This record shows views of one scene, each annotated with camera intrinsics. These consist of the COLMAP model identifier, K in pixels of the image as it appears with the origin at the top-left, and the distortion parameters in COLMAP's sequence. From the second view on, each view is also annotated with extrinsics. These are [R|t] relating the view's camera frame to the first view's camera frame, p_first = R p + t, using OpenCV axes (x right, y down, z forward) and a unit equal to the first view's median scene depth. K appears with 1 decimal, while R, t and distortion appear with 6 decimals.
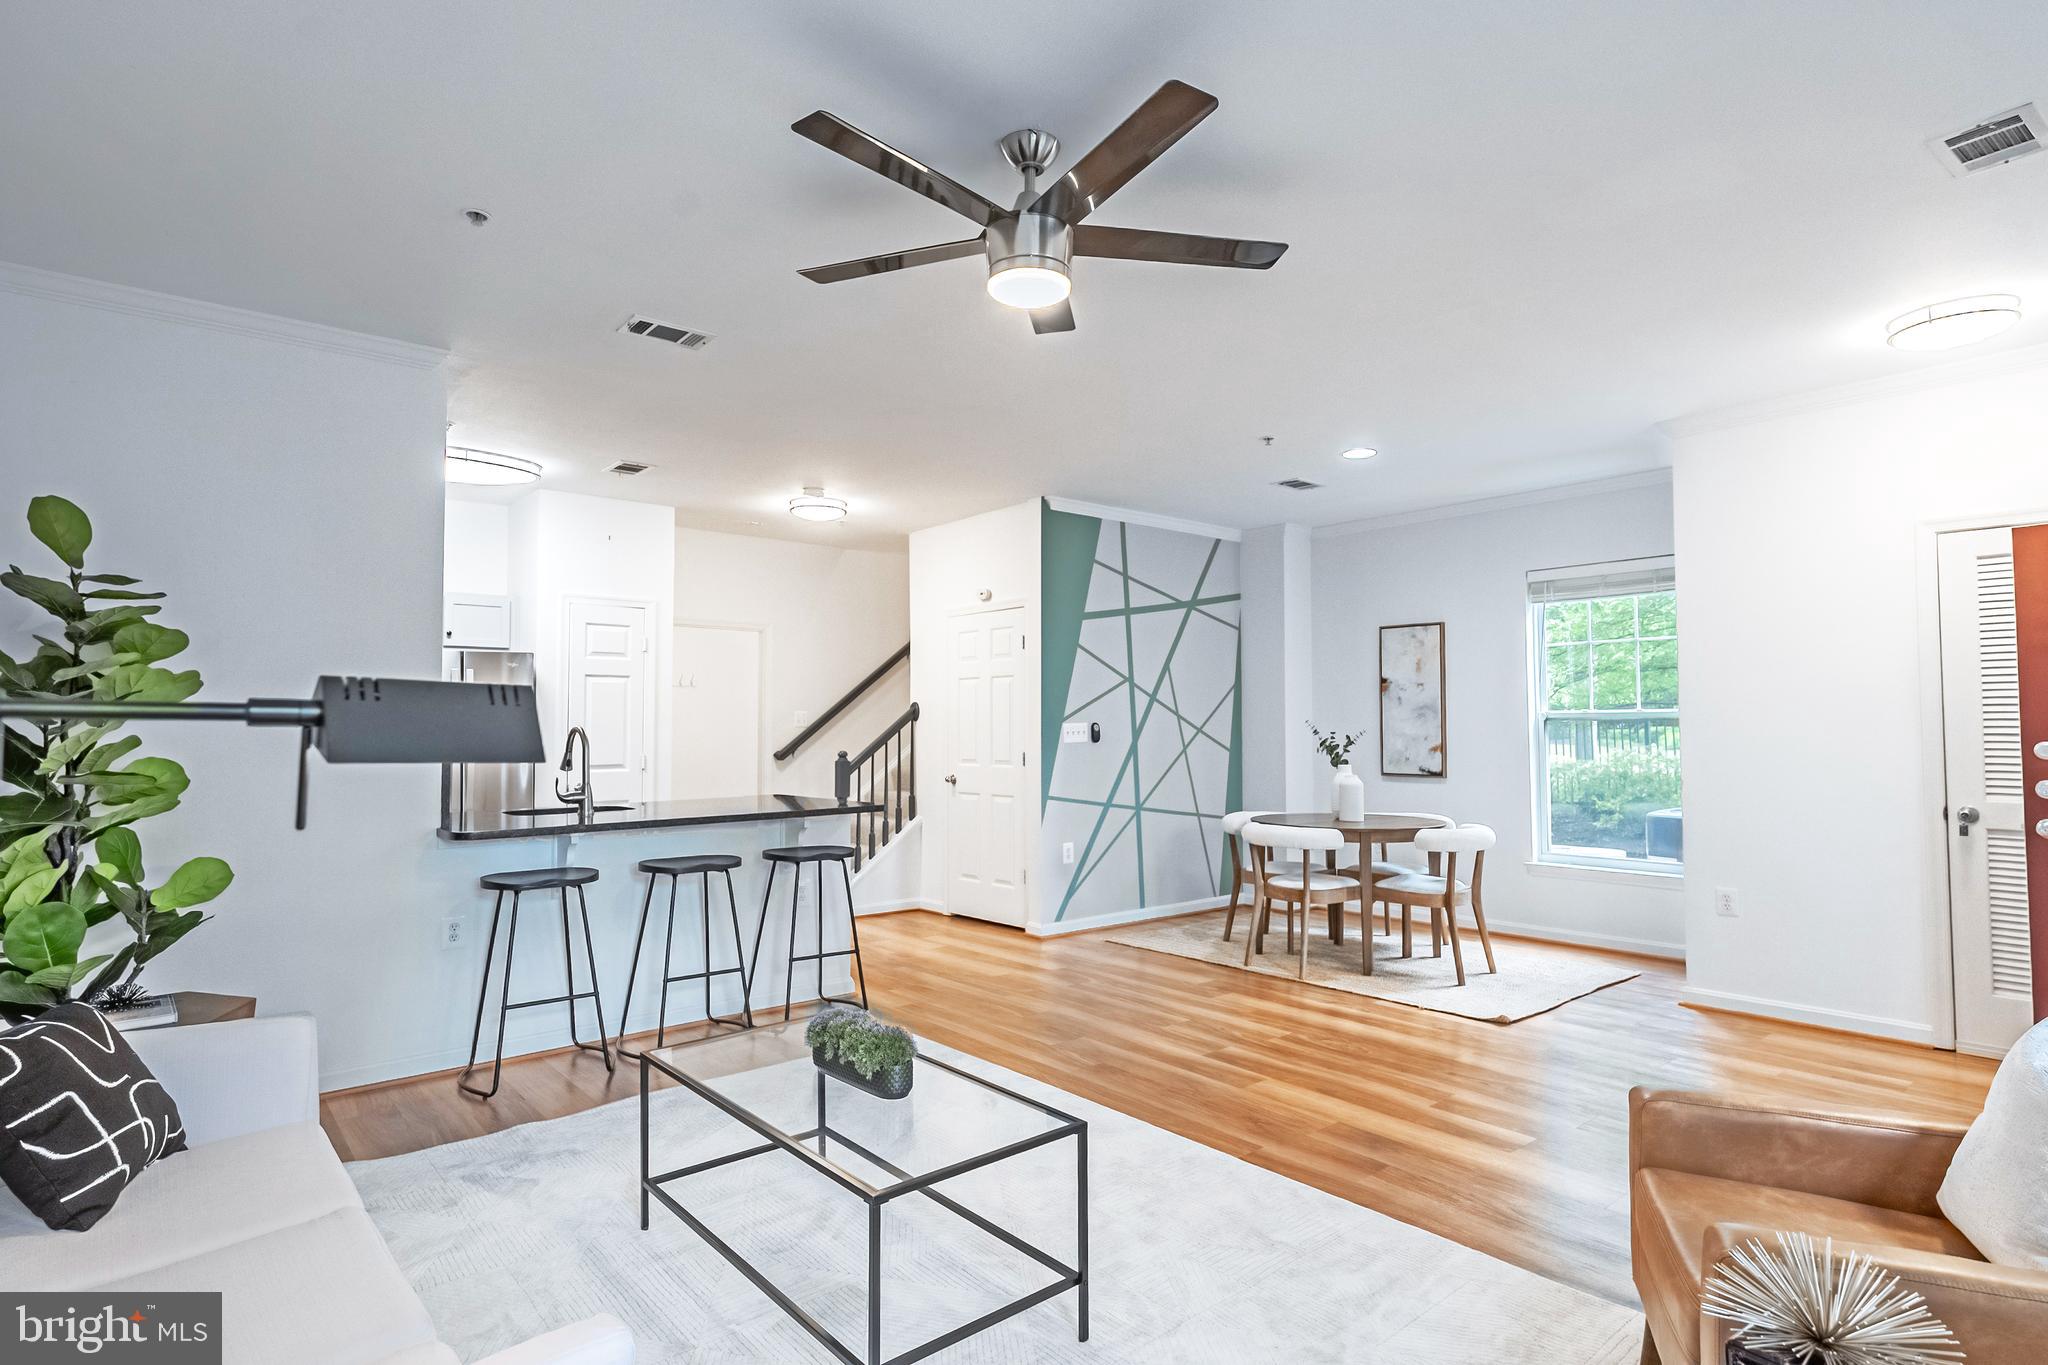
lens RADIAL K [[1071.6, 0, 1028.5], [0, 1071.6, 674.3], [0, 0, 1]] dist [-0.002109, -0.000313]
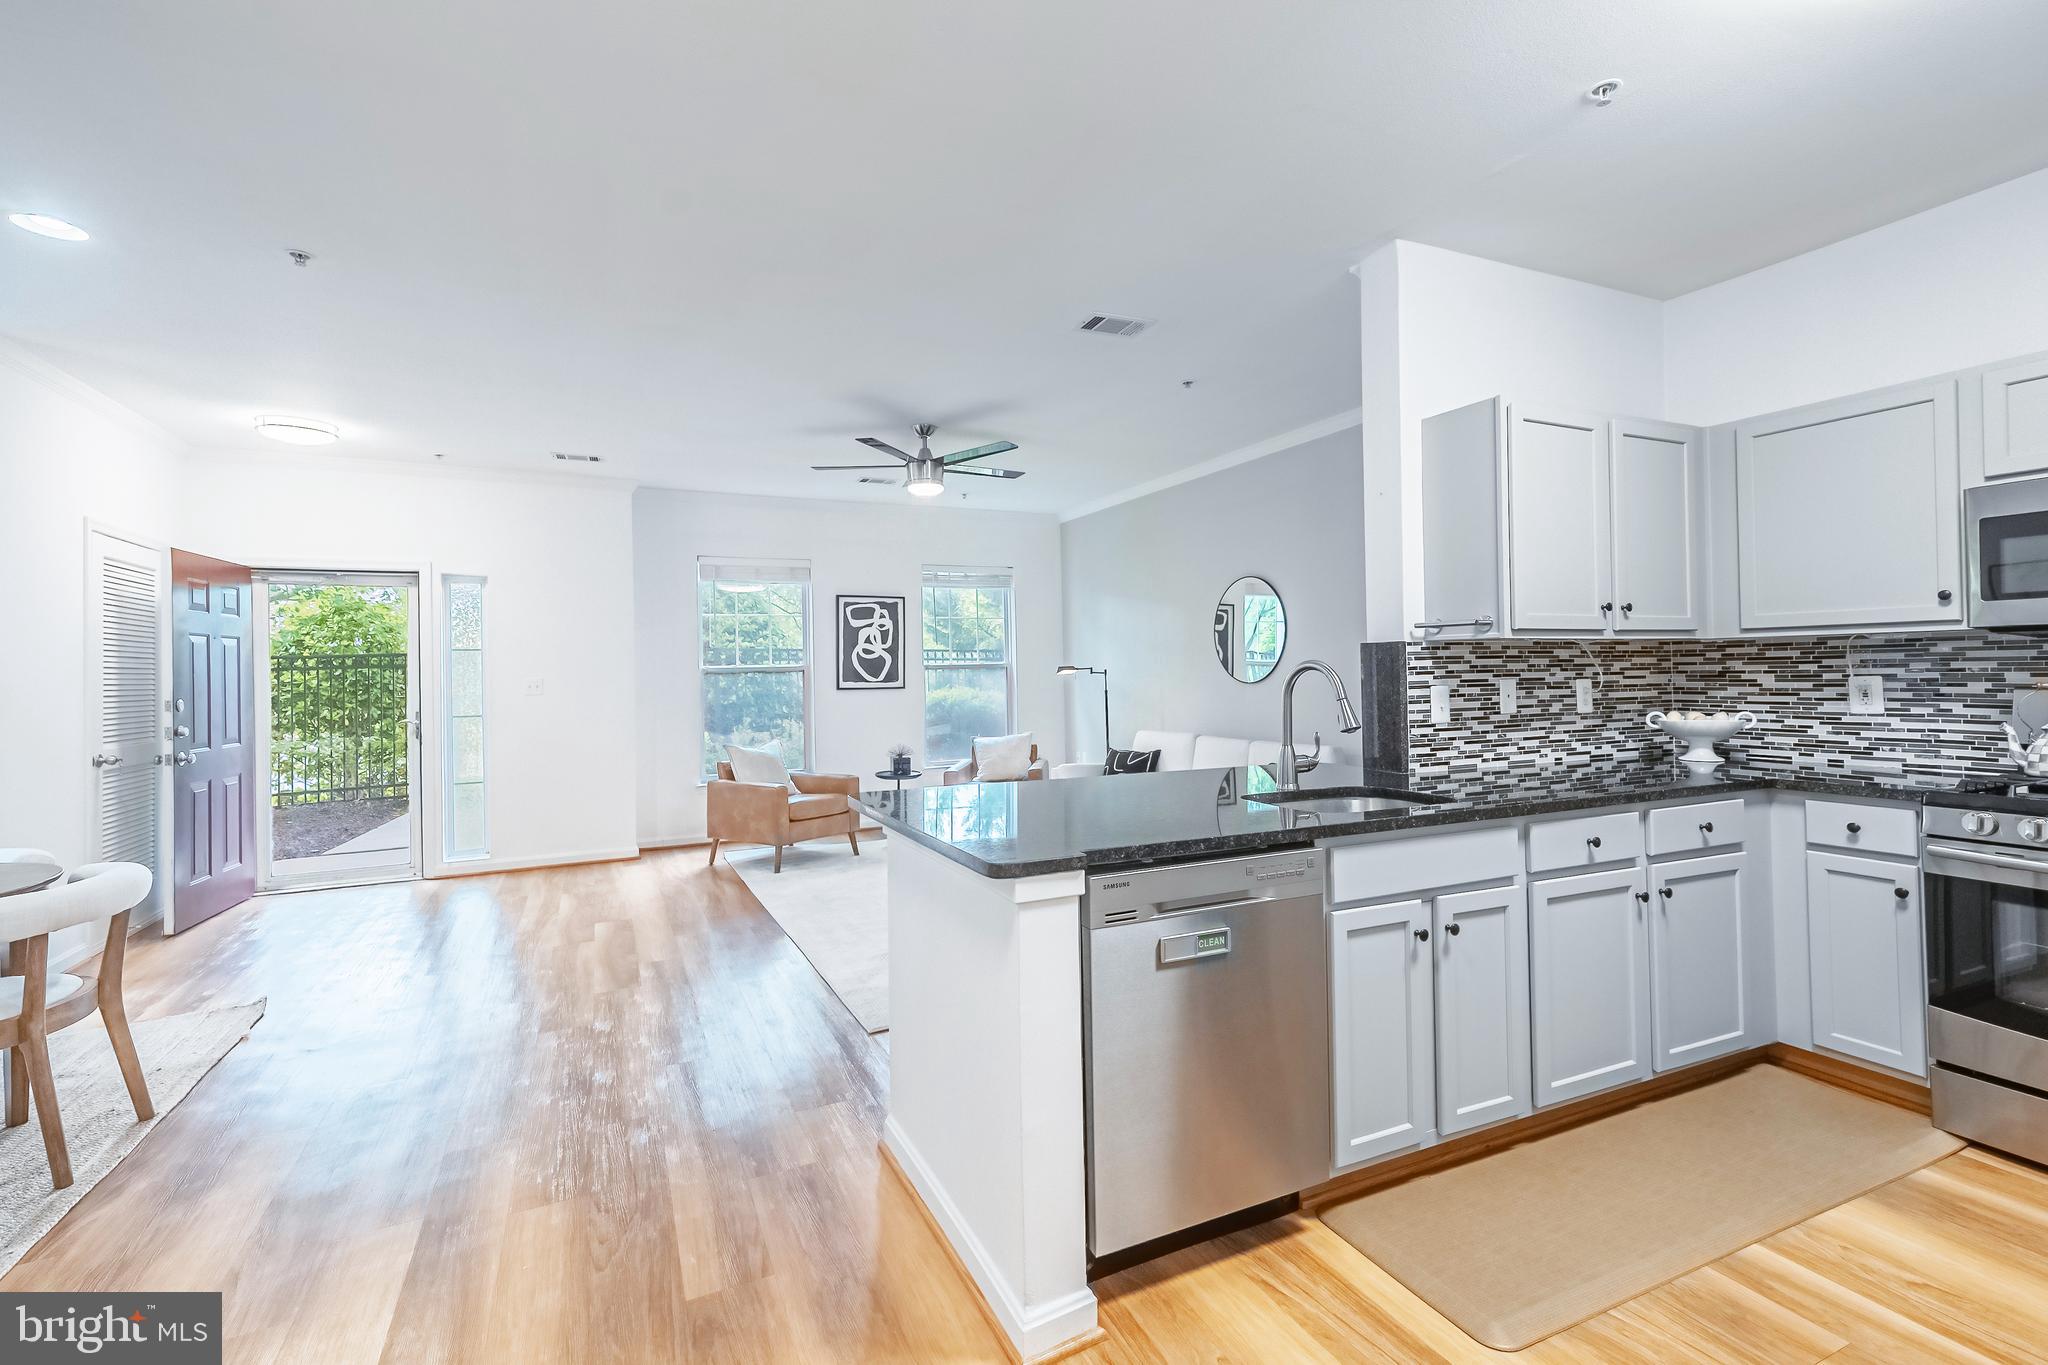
lens RADIAL K [[904.4, 0, 1031.3], [0, 904.4, 659.8], [0, 0, 1]] dist [0.014240, 0.000086]
pose [[-0.969118, 0.024516, 0.245374, -0.267266], [0.009160, 0.997938, -0.063530, 0.055401], [-0.246425, -0.059320, -0.967345, 1.078502]]
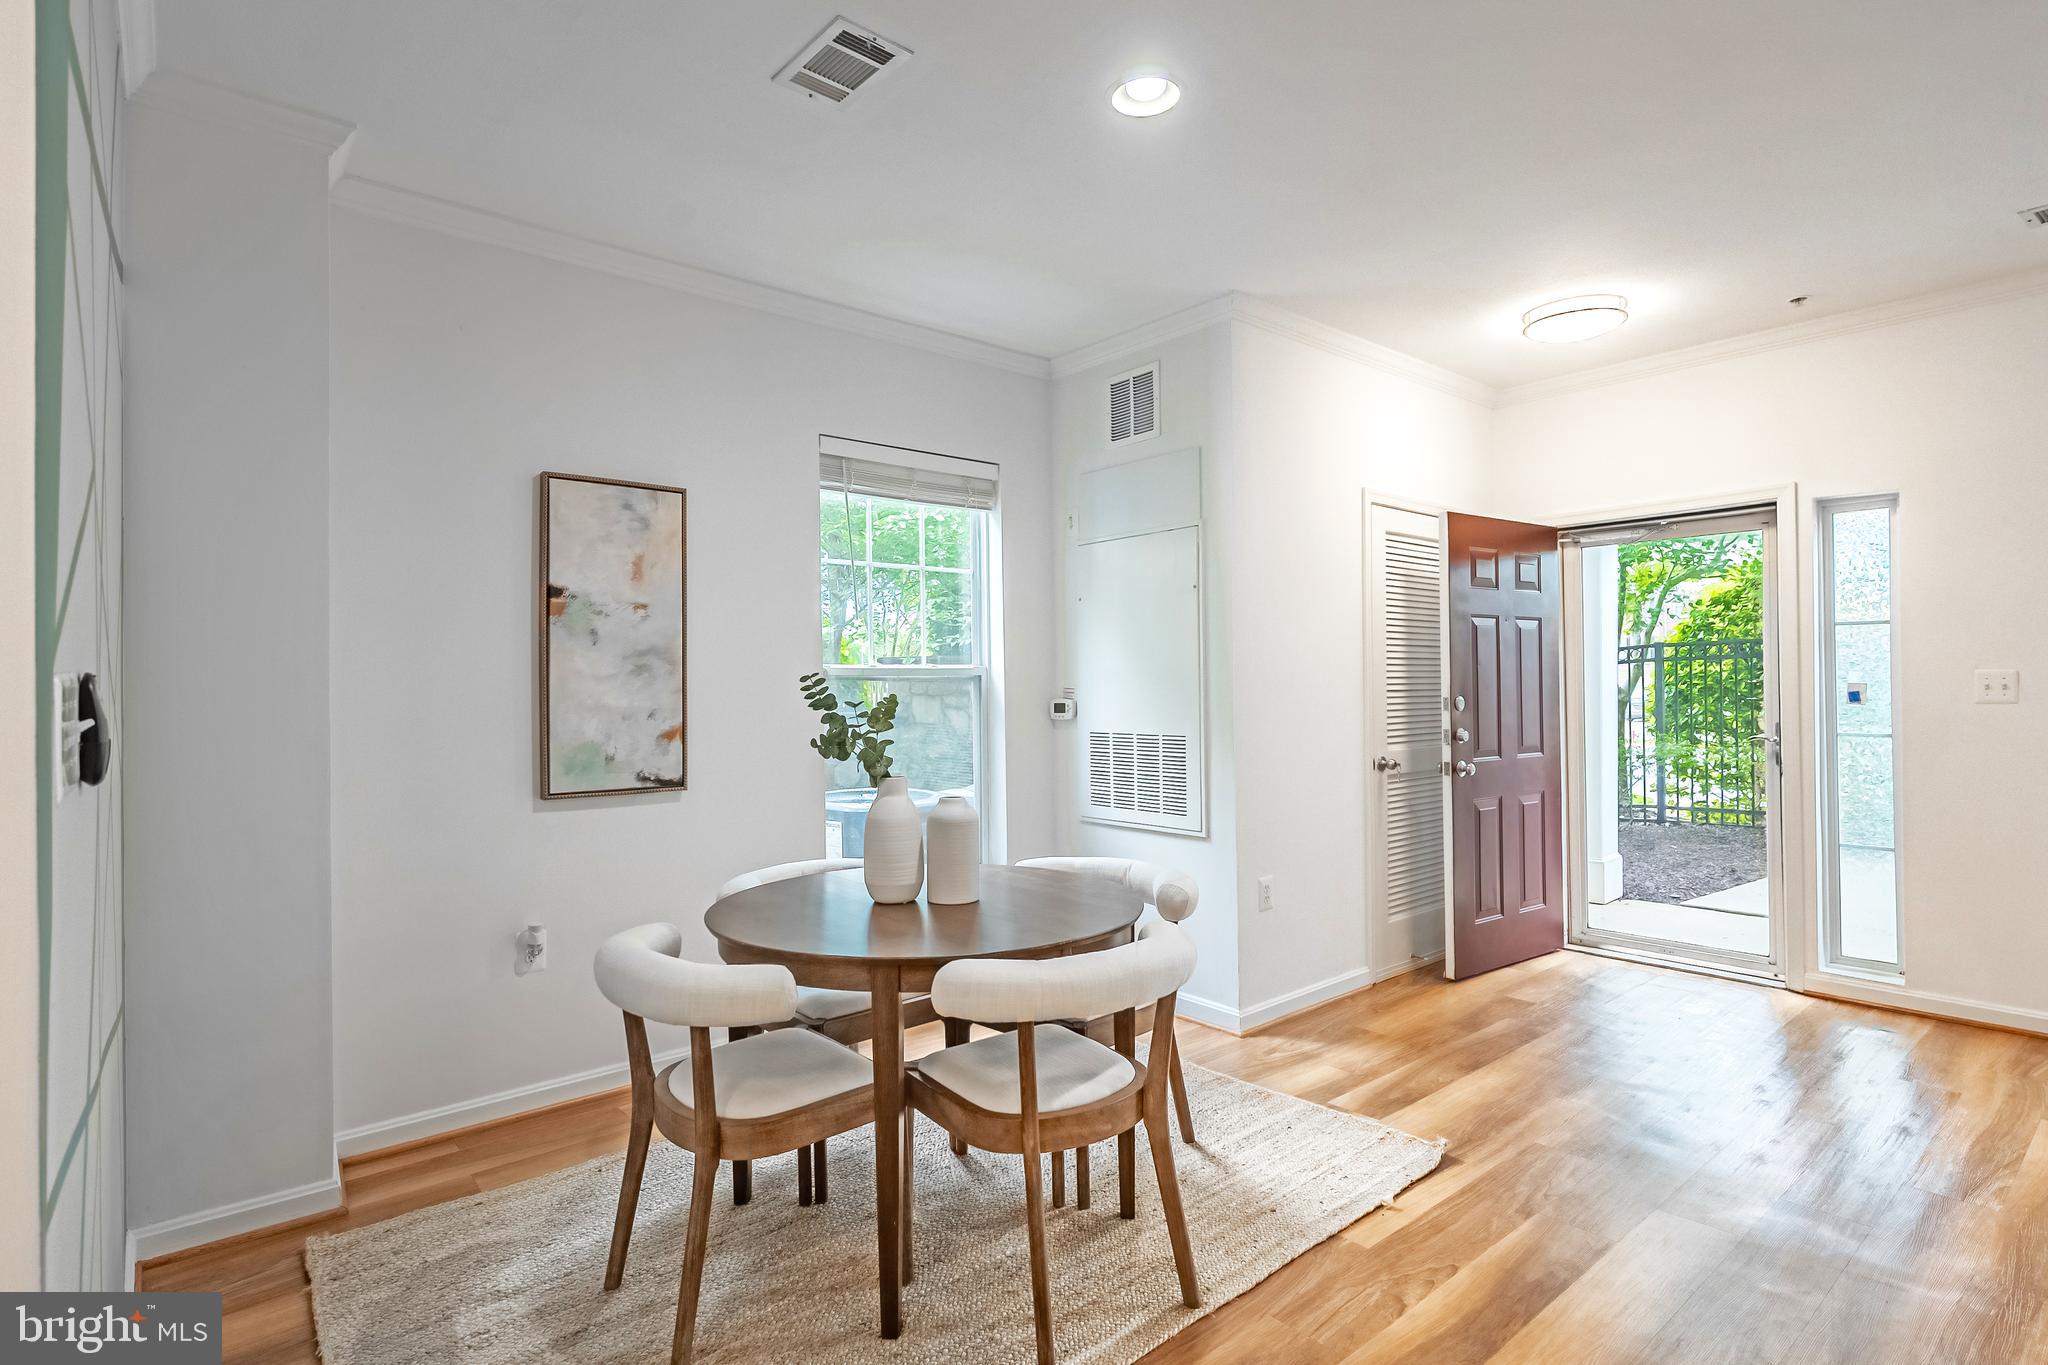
lens RADIAL K [[1013.9, 0, 1006.8], [0, 1013.9, 683.0], [0, 0, 1]] dist [-0.001350, 0.000293]
pose [[0.008623, 0.005125, 0.999950, -0.103166], [-0.039418, 0.999211, -0.004781, 0.041177], [-0.999186, -0.039375, 0.008818, 0.839868]]
